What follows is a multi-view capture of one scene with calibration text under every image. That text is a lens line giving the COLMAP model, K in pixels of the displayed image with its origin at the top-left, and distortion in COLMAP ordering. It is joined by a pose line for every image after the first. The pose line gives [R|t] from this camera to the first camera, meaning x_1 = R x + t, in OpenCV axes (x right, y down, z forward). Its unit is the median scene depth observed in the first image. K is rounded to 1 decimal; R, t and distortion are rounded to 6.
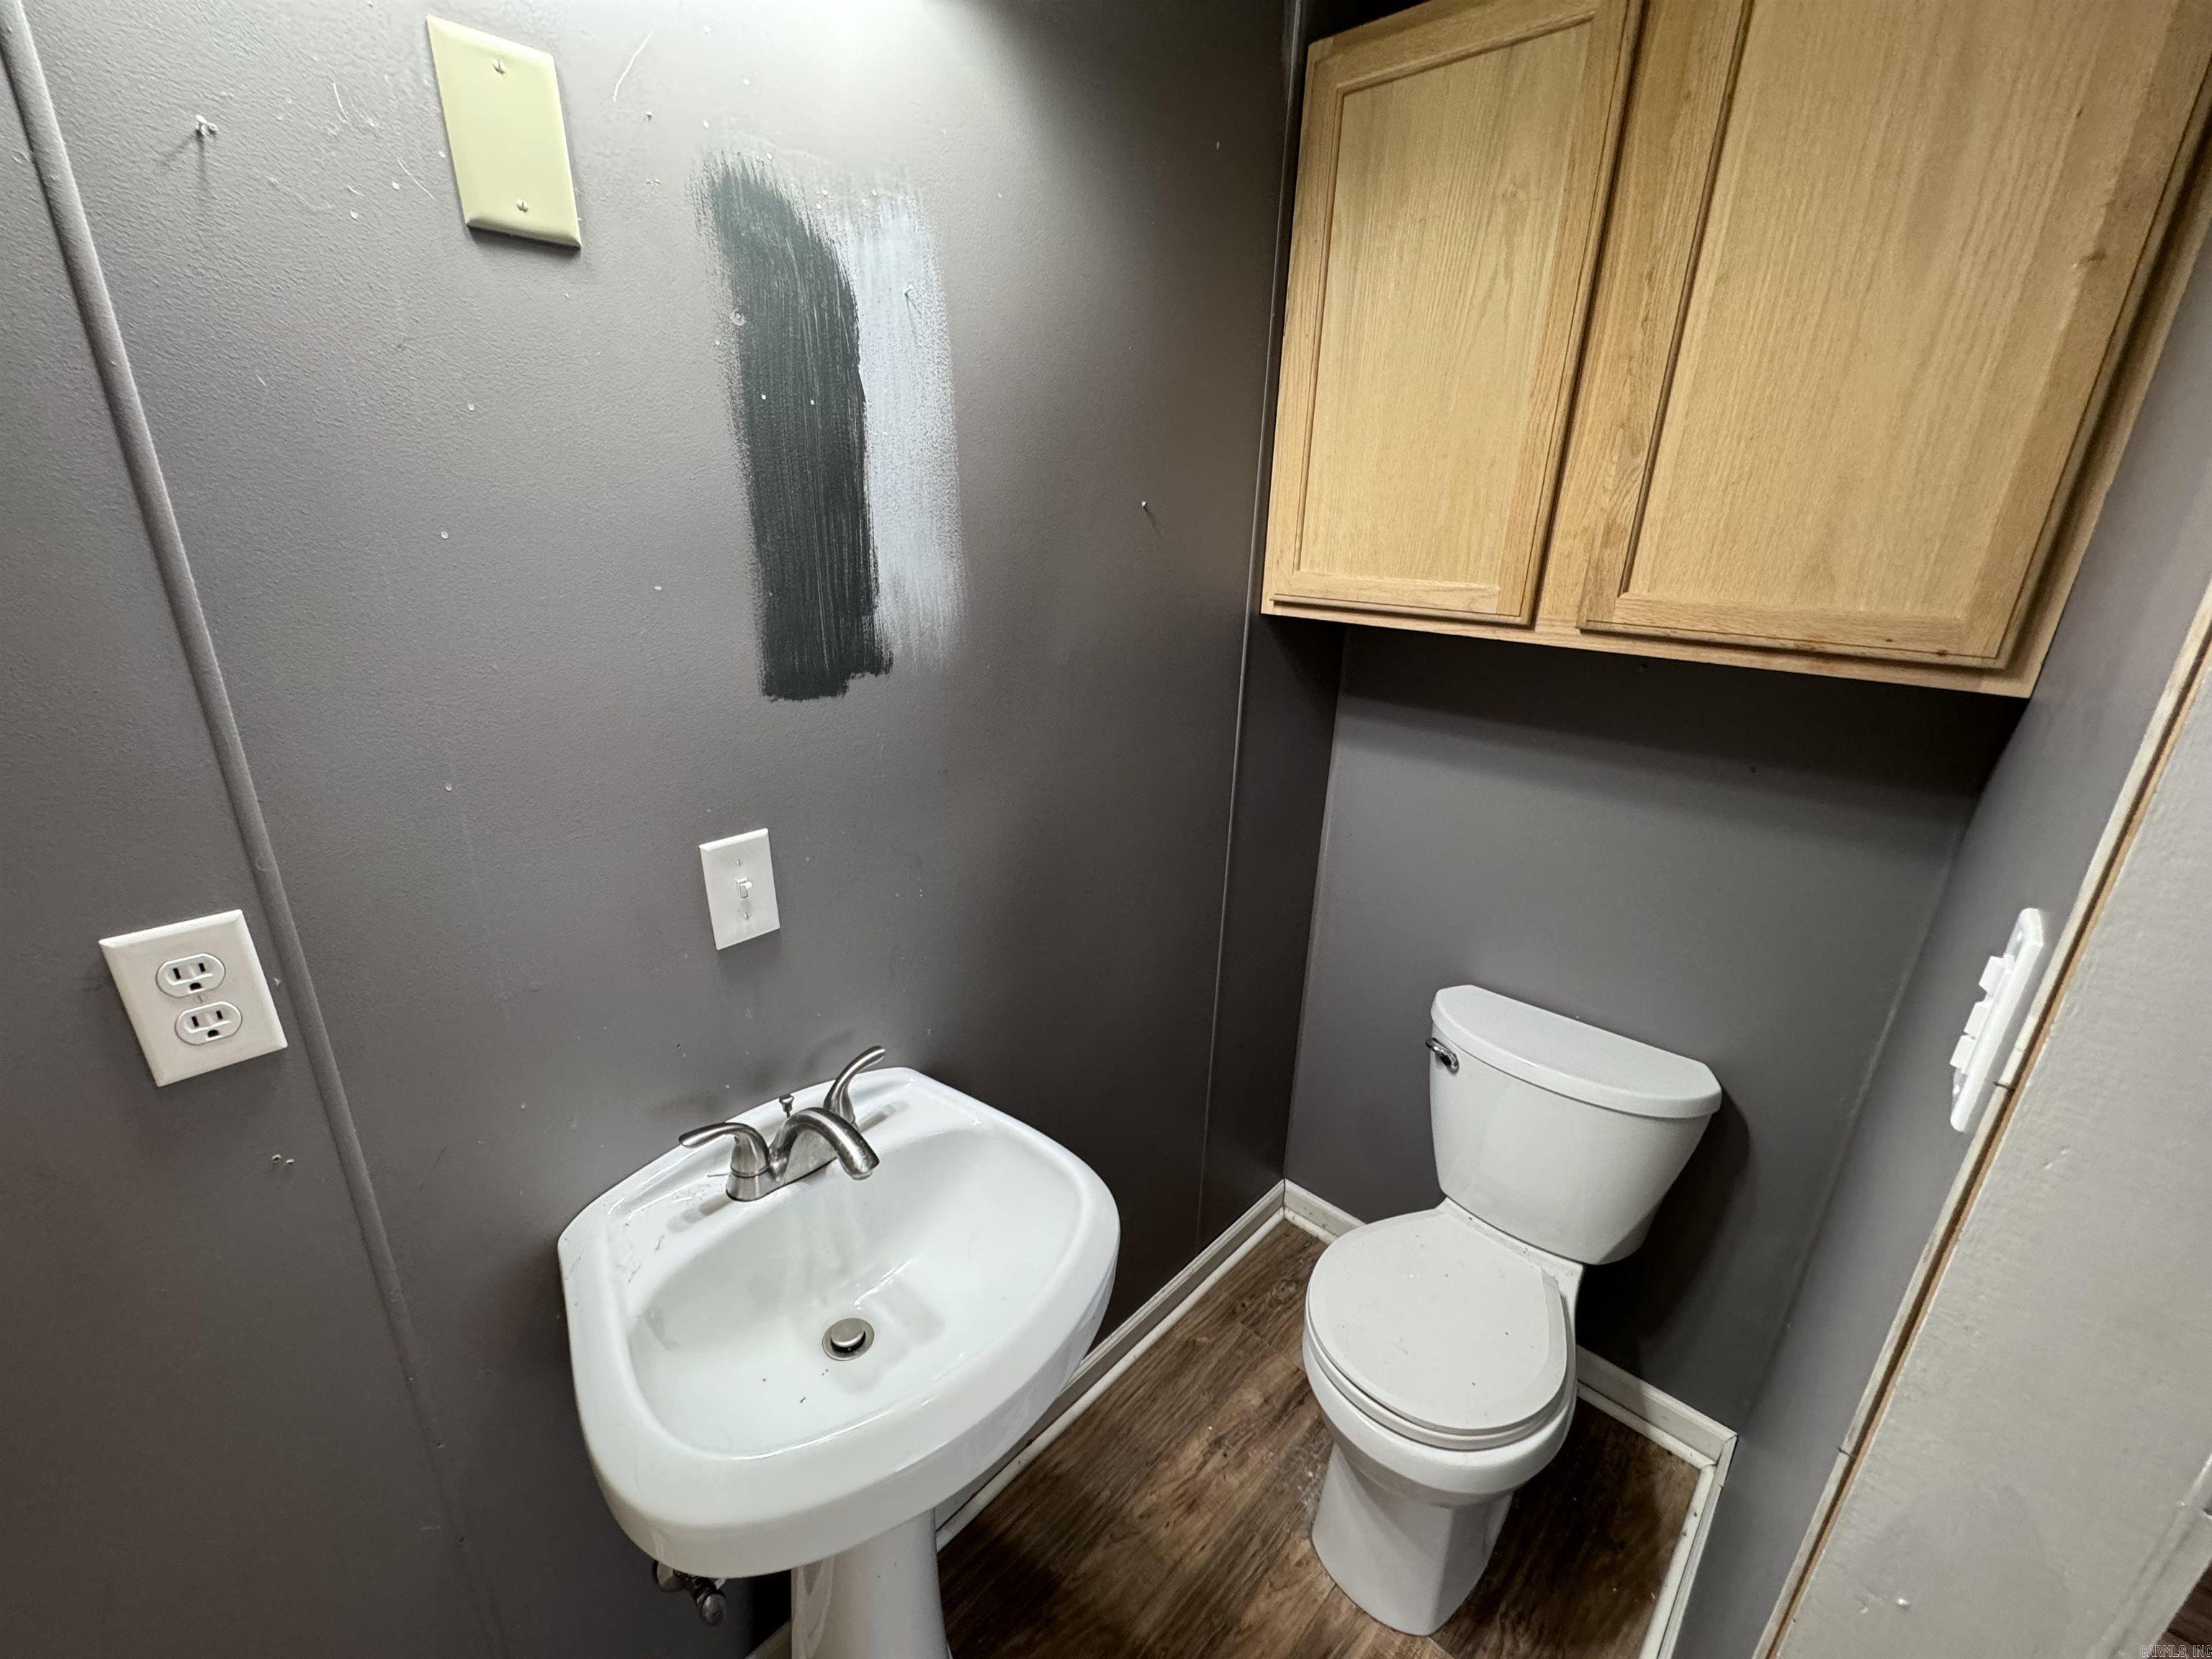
lens RADIAL K [[892.6, 0, 1104.2], [0, 892.6, 829.9], [0, 0, 1]] dist [0.000019, -0.000087]
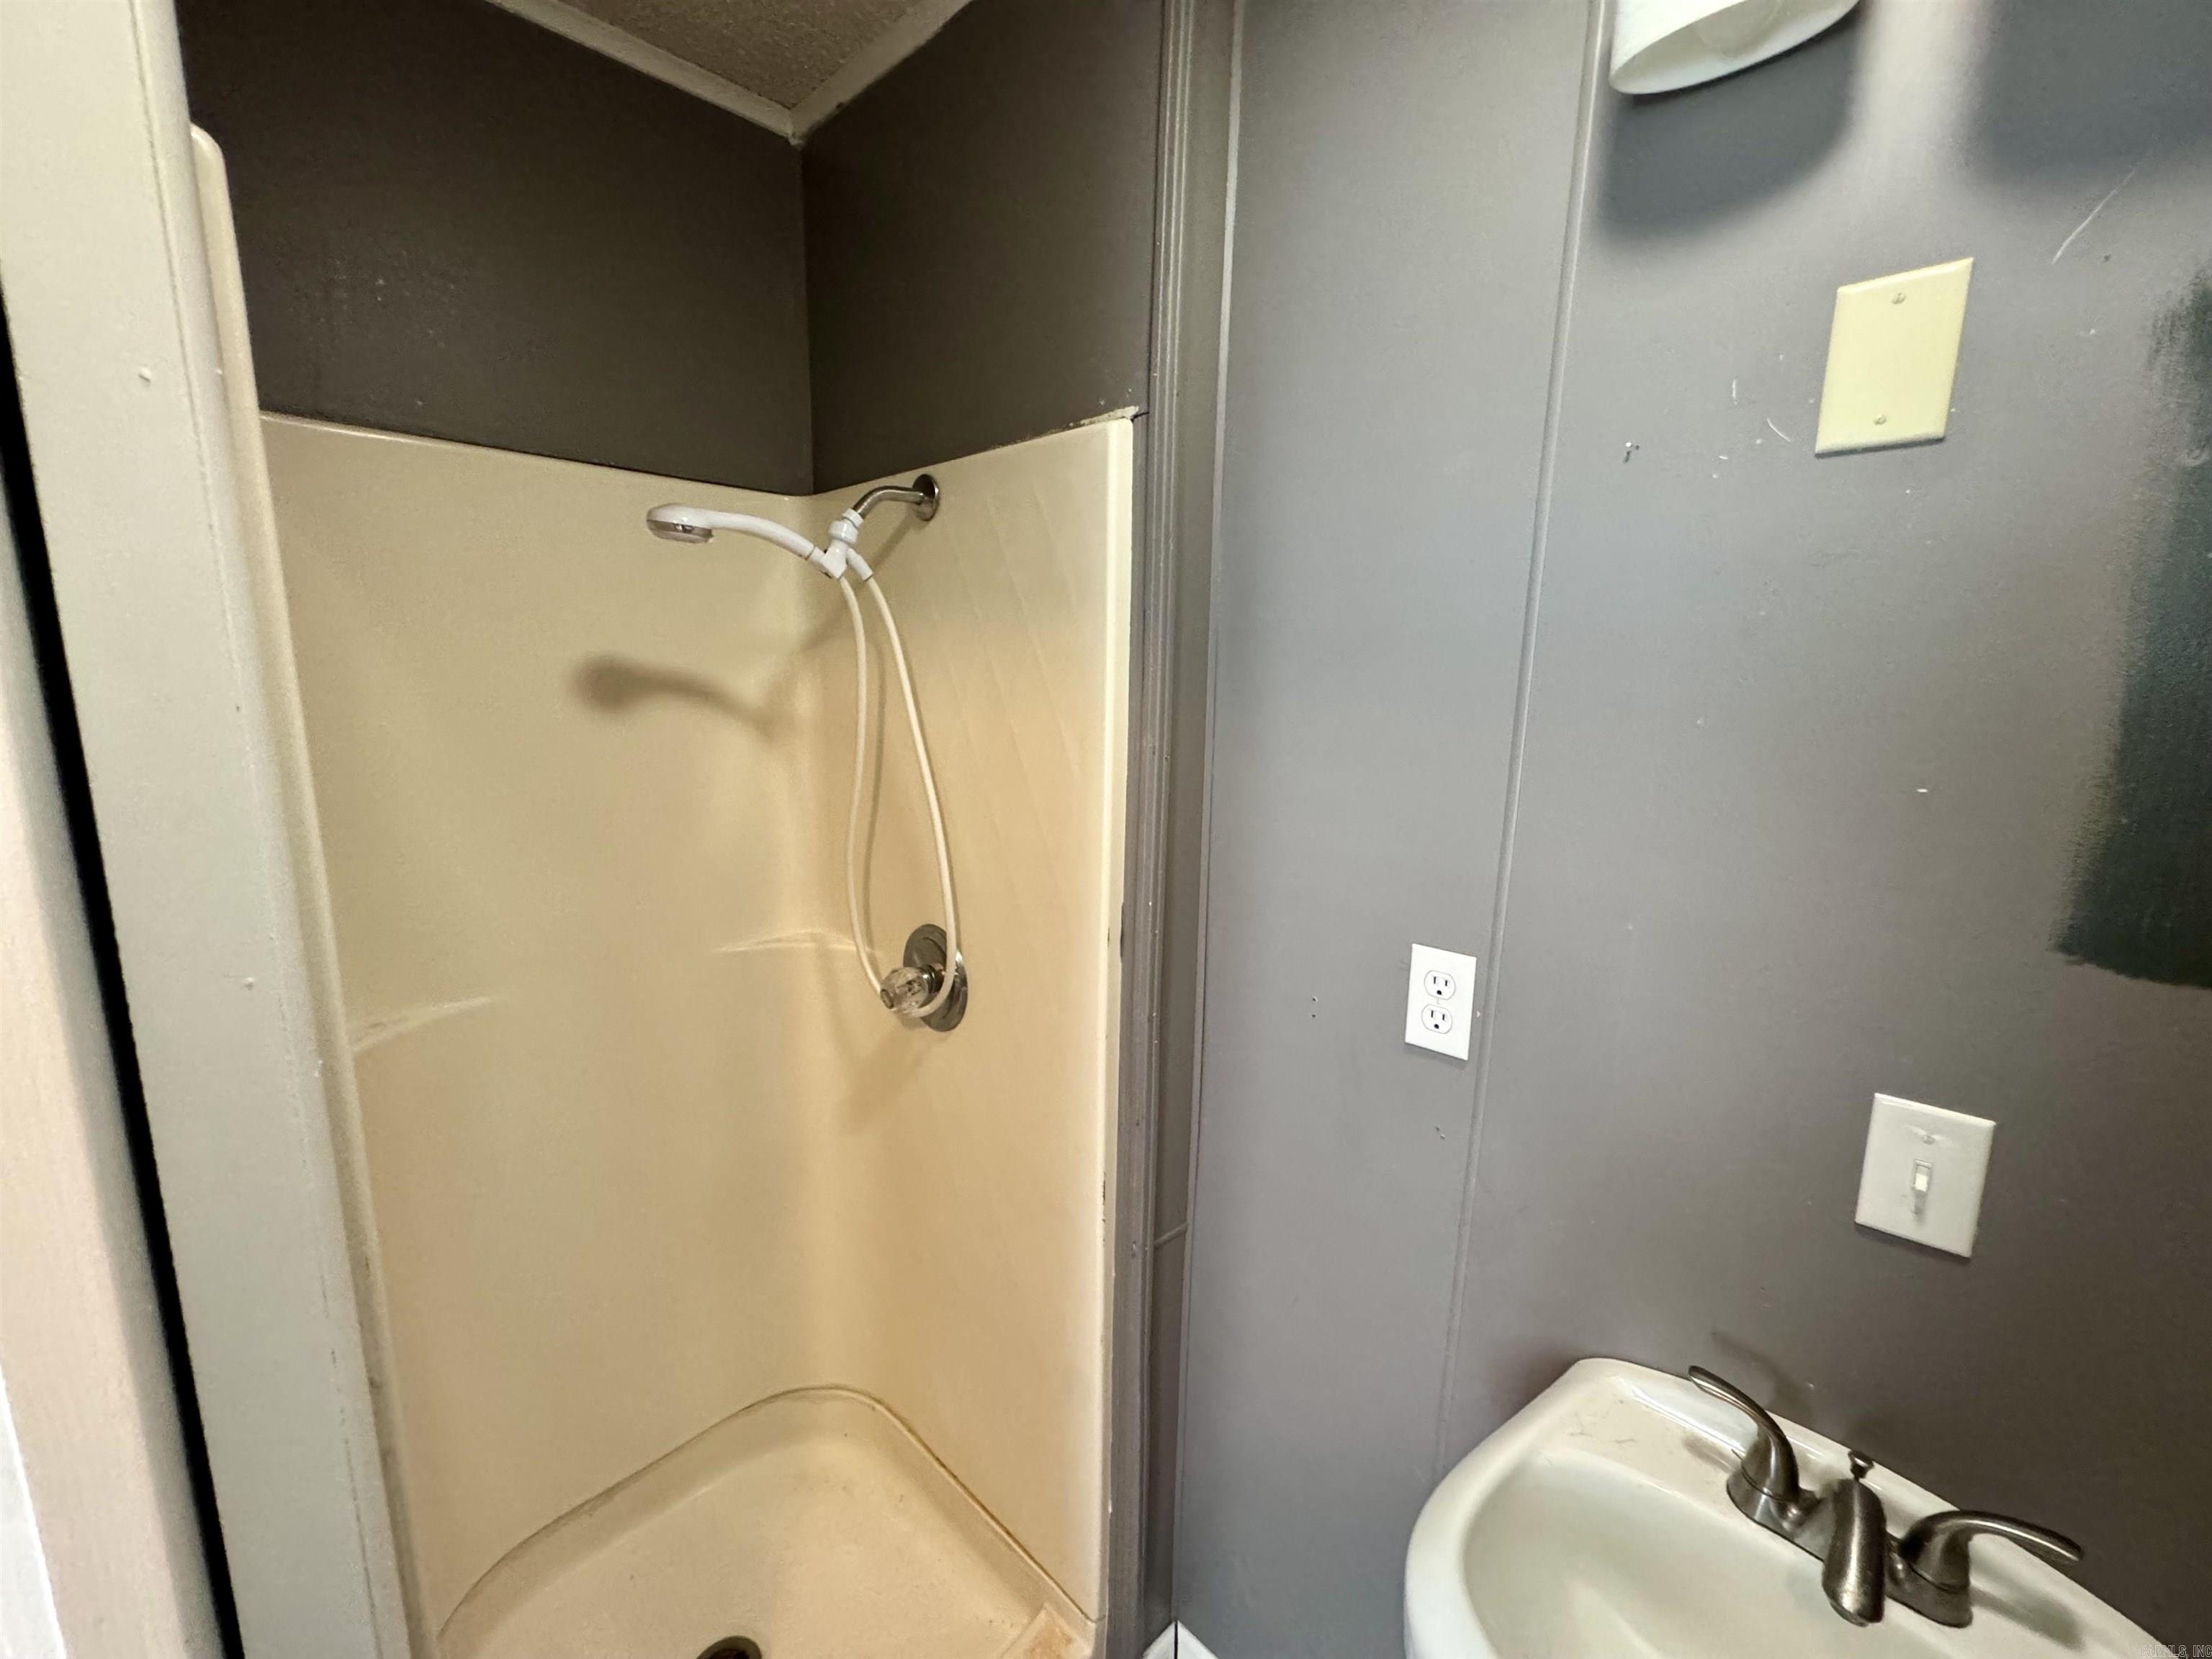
lens RADIAL K [[892.6, 0, 1104.7], [0, 892.6, 832.3], [0, 0, 1]] dist [0.000019, -0.000087]
pose [[-0.022590, 0.154427, -0.987746, 0.328366], [-0.354805, 0.922447, 0.152333, -0.075400], [0.934667, 0.353899, 0.033953, 0.222478]]
